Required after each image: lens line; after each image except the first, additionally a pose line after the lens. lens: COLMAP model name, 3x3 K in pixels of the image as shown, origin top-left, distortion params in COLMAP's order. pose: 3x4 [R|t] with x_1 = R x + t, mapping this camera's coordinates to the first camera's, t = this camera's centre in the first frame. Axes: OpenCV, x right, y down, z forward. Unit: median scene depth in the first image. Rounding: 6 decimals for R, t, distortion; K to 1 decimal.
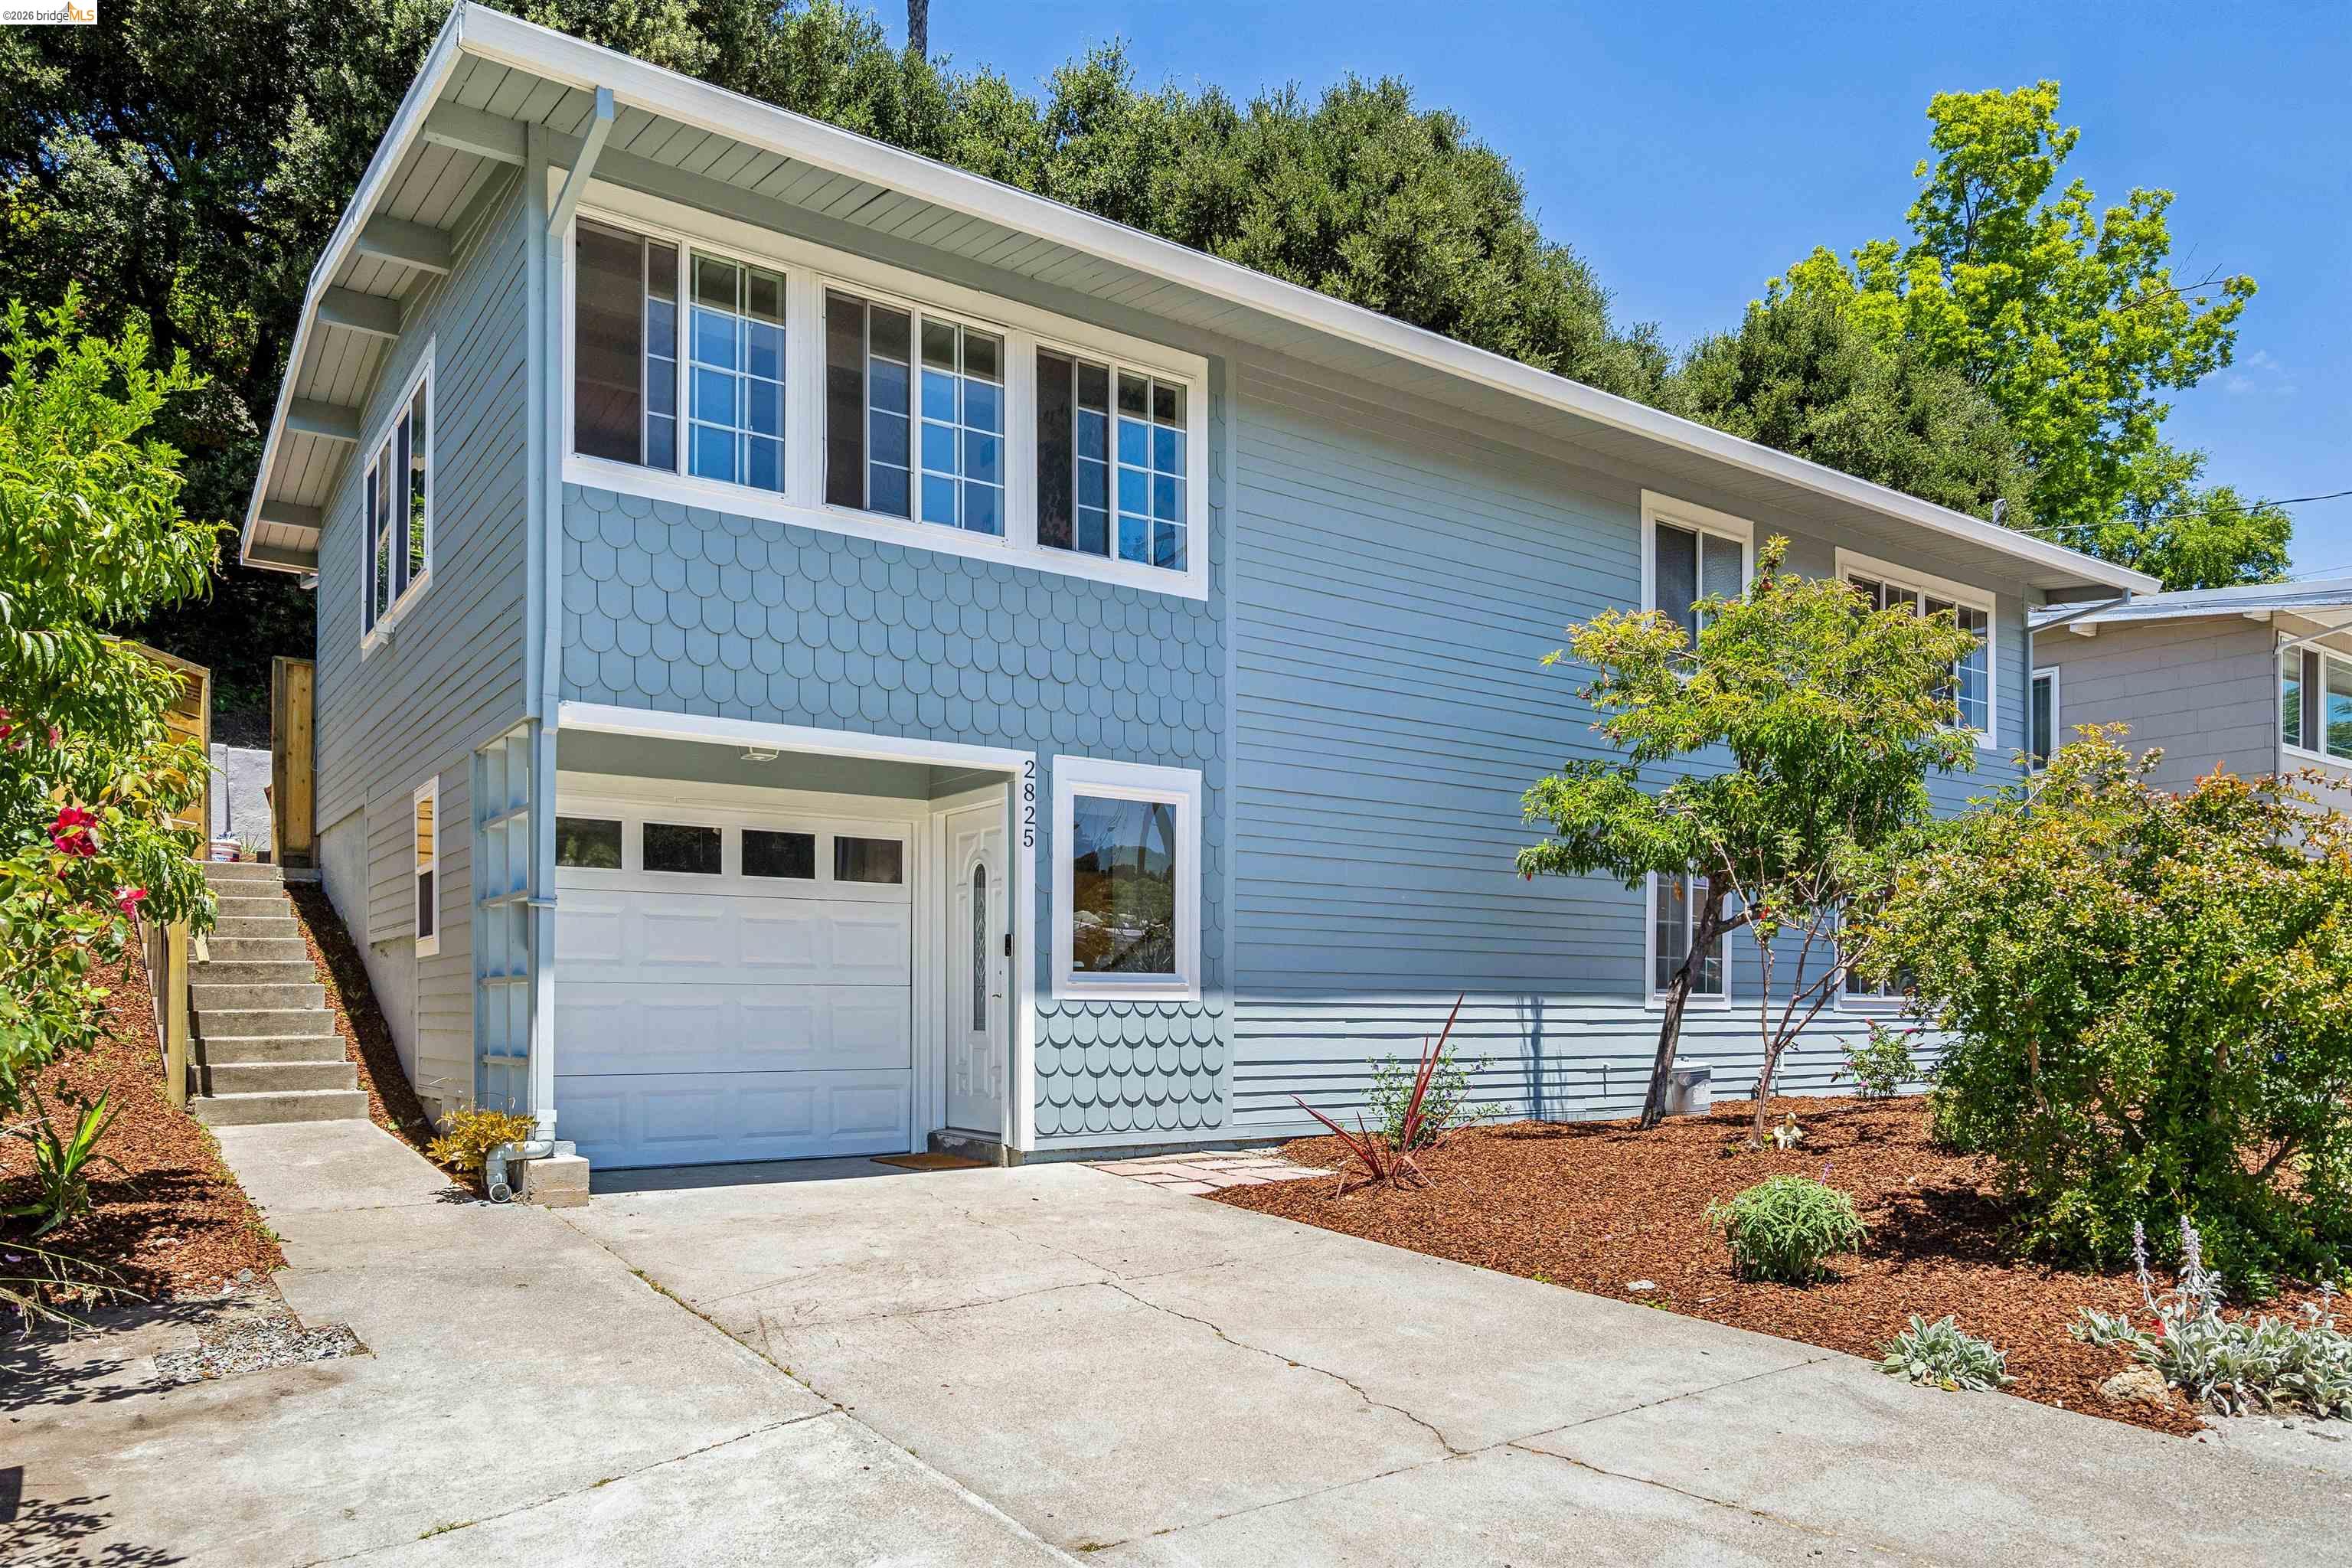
lens RADIAL K [[1575.2, 0, 1176.0], [0, 1575.2, 784.0], [0, 0, 1]] dist [-0.002292, -0.000035]
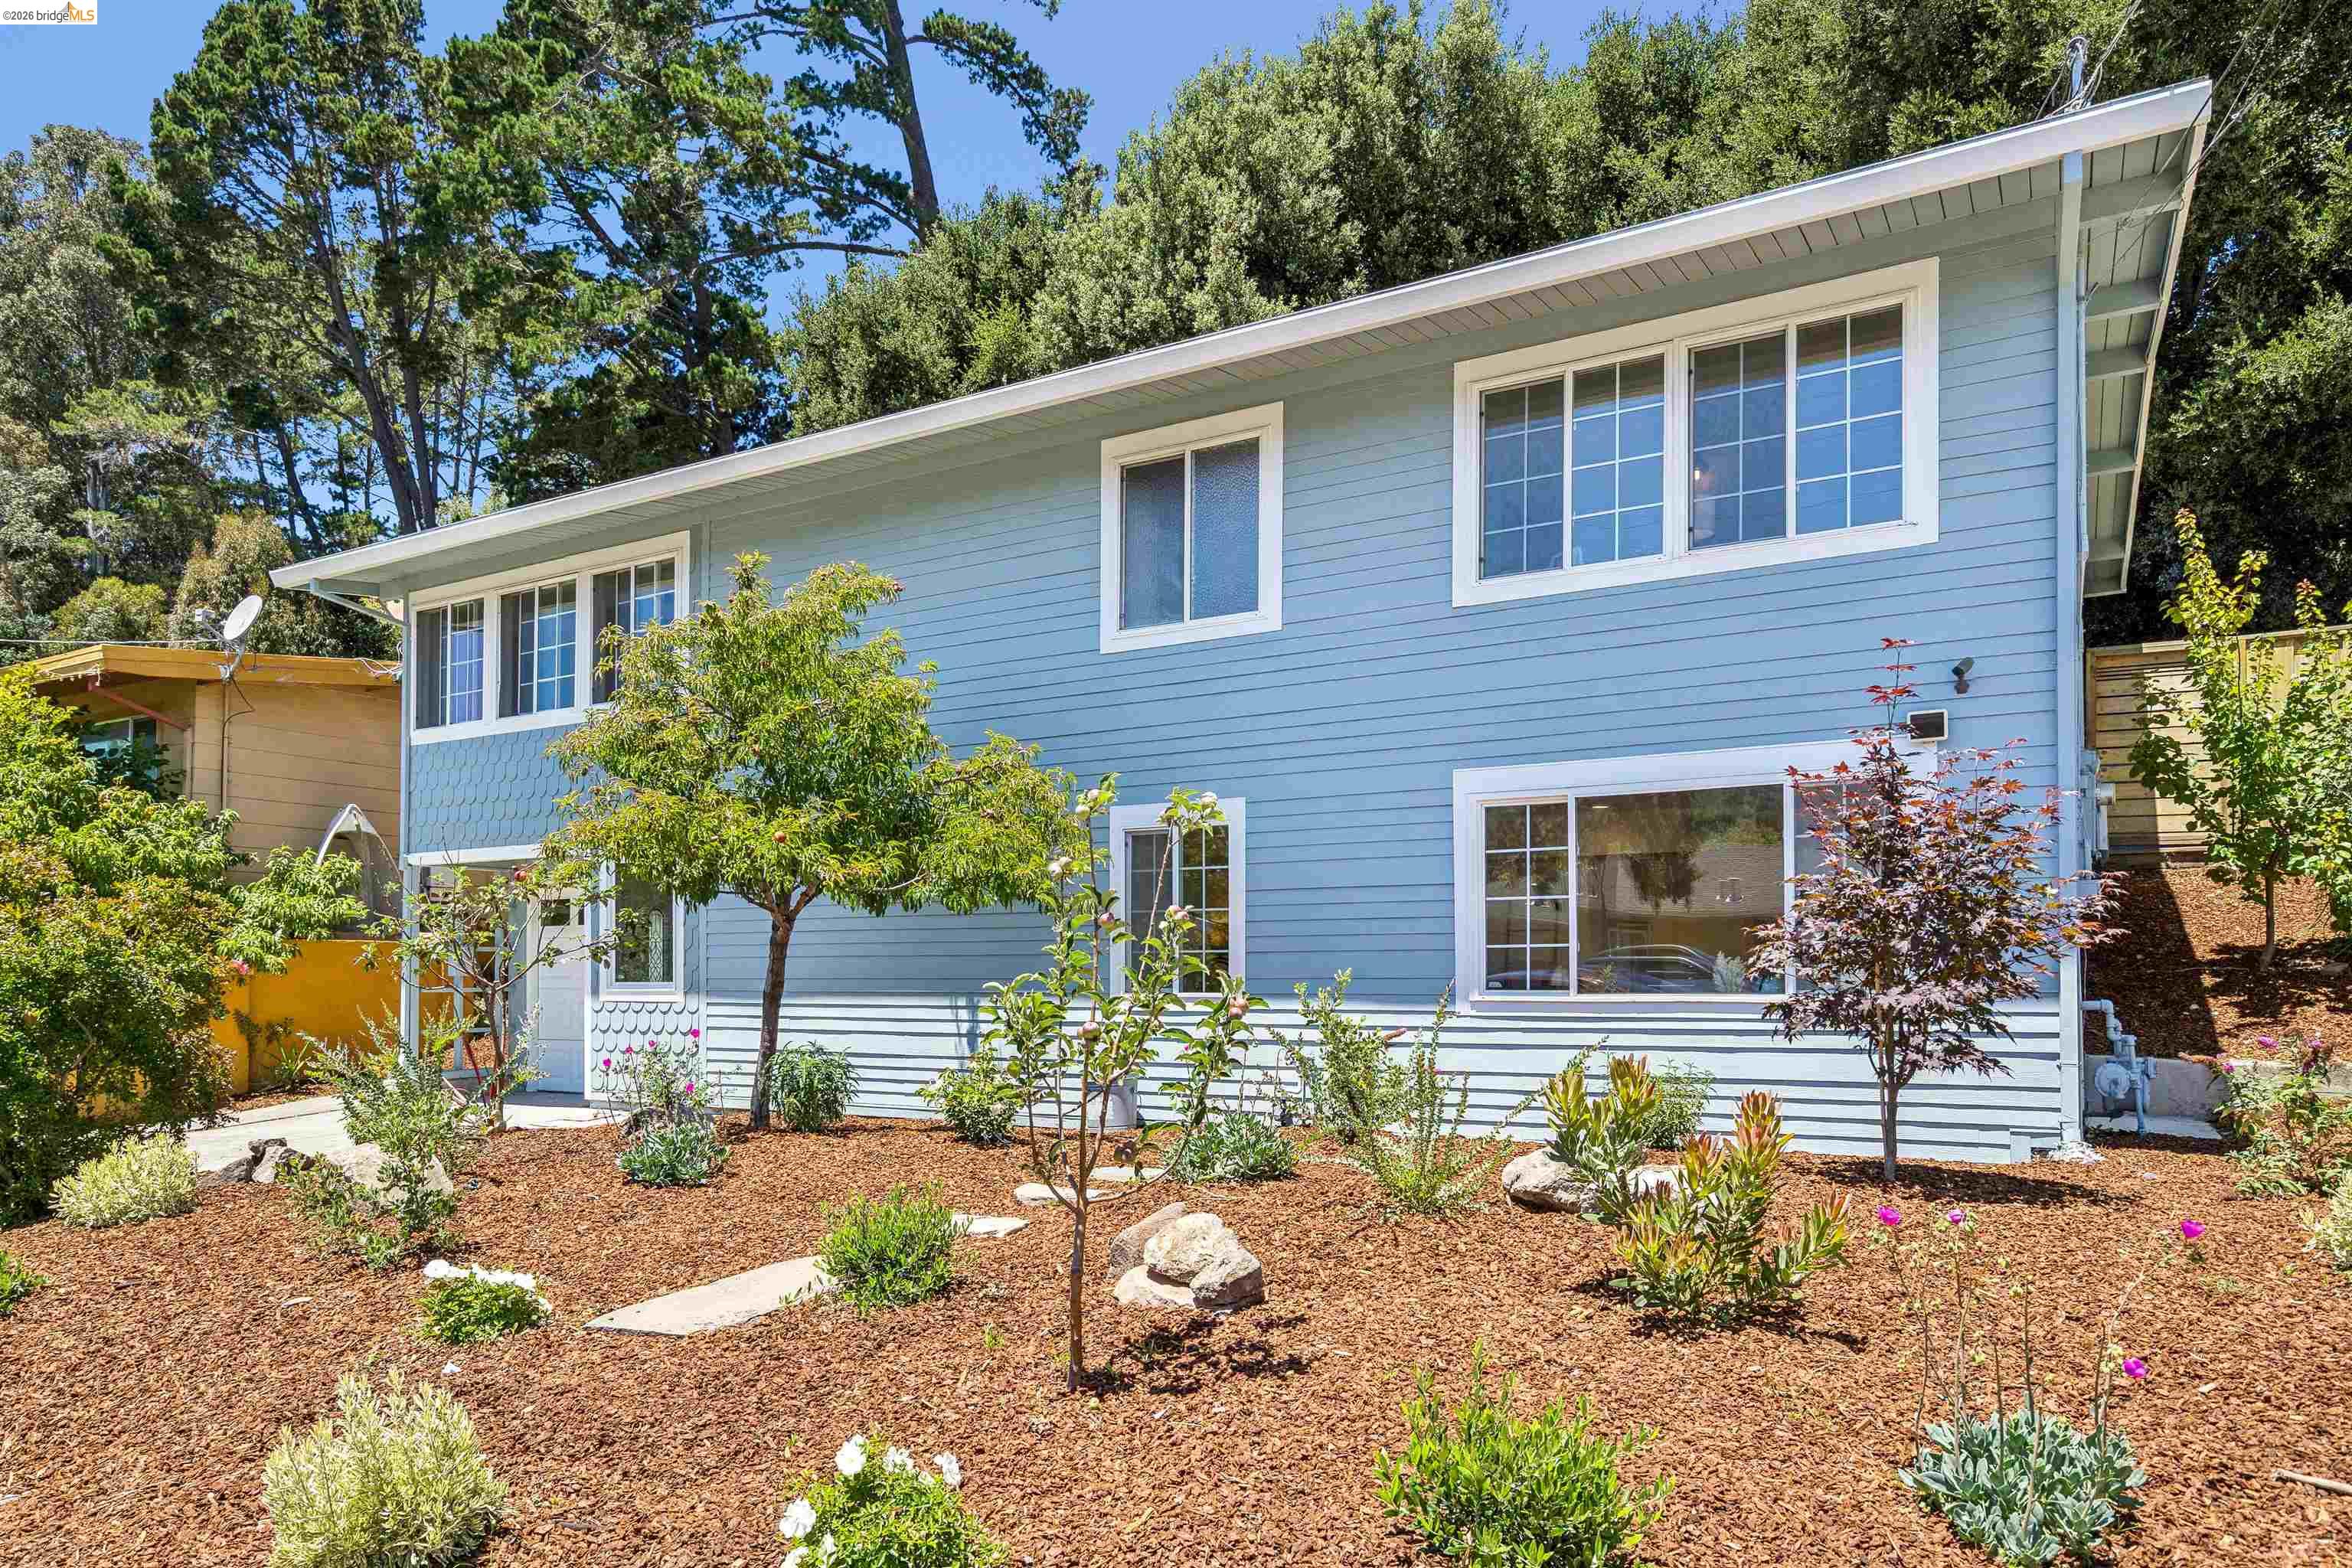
lens RADIAL K [[1313.5, 0, 1177.0], [0, 1313.5, 856.0], [0, 0, 1]] dist [-0.002854, -0.000172]
pose [[0.465629, -0.105574, -0.878660, 0.766269], [0.114689, 0.991685, -0.058377, 0.080128], [0.877517, -0.073591, 0.473866, 0.529190]]
